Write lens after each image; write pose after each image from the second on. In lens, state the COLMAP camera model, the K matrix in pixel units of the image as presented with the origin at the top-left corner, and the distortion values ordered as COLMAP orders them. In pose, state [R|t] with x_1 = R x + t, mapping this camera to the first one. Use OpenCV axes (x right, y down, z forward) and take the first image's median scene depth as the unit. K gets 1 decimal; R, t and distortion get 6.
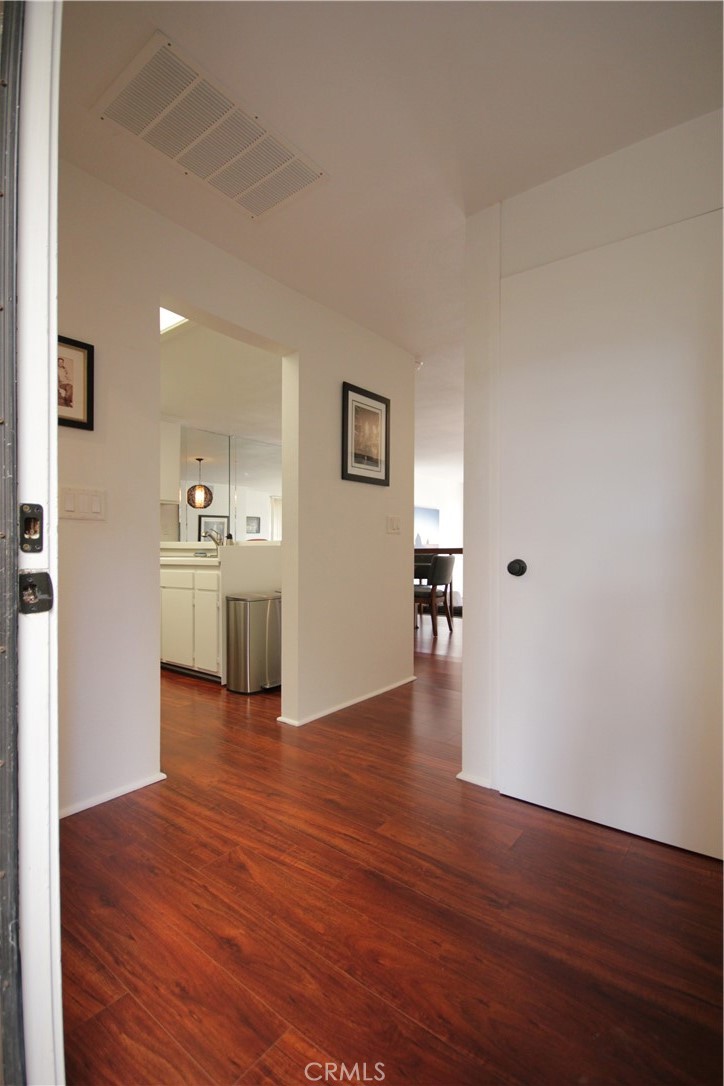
lens RADIAL K [[503.4, 0, 357.3], [0, 503.4, 545.5], [0, 0, 1]] dist [-0.009164, -0.003846]
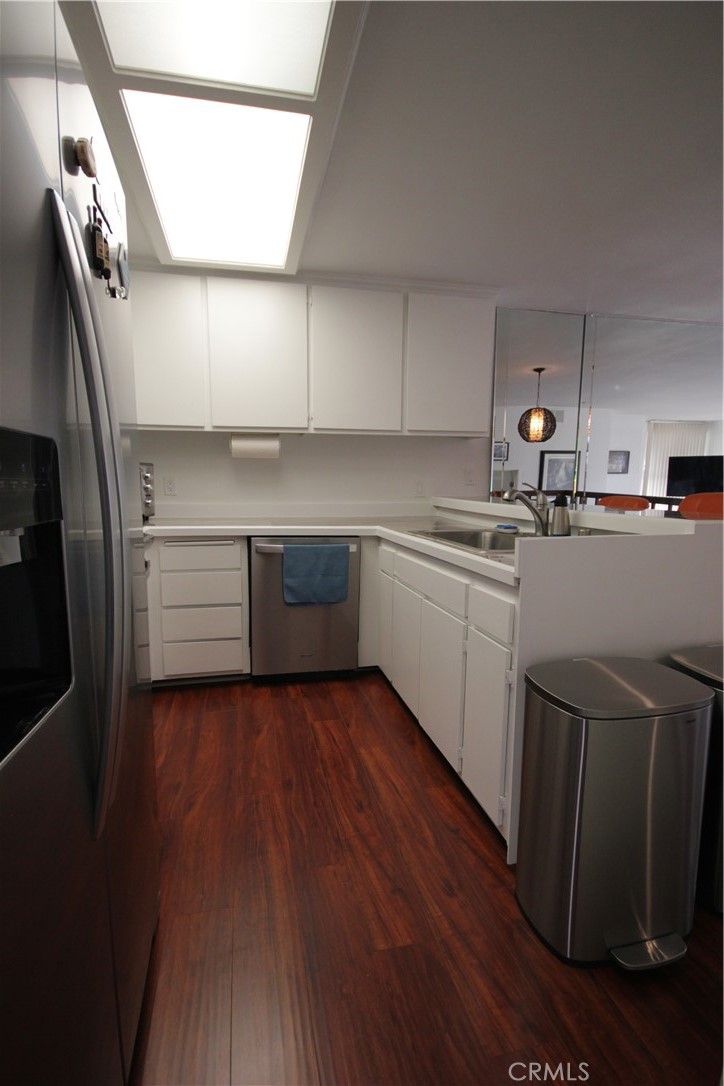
lens RADIAL K [[503.4, 0, 355.7], [0, 503.4, 543.8], [0, 0, 1]] dist [-0.009164, -0.003846]
pose [[0.776835, 0.085196, -0.623914, -0.060276], [-0.007001, 0.991913, 0.126730, -0.020864], [0.629665, -0.094081, 0.771149, 0.292063]]
